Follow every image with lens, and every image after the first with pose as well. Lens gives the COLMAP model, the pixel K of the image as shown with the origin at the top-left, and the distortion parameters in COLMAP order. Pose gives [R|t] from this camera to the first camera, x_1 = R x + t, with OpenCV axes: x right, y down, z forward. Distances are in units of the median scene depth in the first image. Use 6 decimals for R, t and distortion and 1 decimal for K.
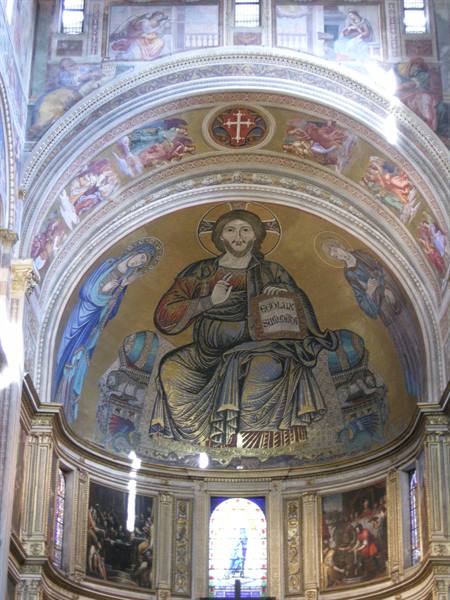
lens RADIAL K [[1279.5, 0, 226.7], [0, 1279.5, 303.2], [0, 0, 1]] dist [-0.054238, 0.000000]
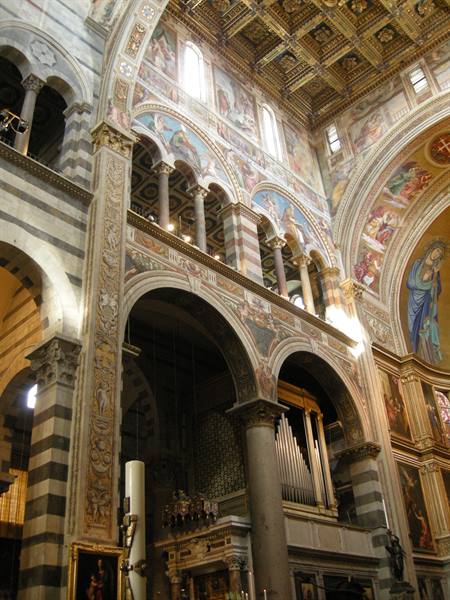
lens RADIAL K [[627.8, 0, 225.7], [0, 627.8, 293.8], [0, 0, 1]] dist [-0.152799, 0.000000]
pose [[0.729576, -0.424257, -0.536400, 0.137579], [0.353631, 0.905359, -0.235095, 0.105506], [0.585375, -0.018168, 0.810559, 0.231922]]
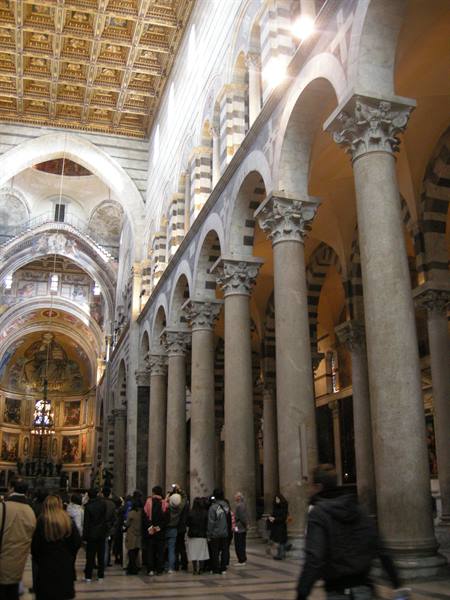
lens RADIAL K [[627.8, 0, 224.3], [0, 627.8, 294.5], [0, 0, 1]] dist [-0.152799, 0.000000]
pose [[0.957117, 0.079588, 0.278554, -0.013599], [-0.111350, 0.988727, 0.100102, -0.452754], [-0.267447, -0.126826, 0.955190, -0.972303]]
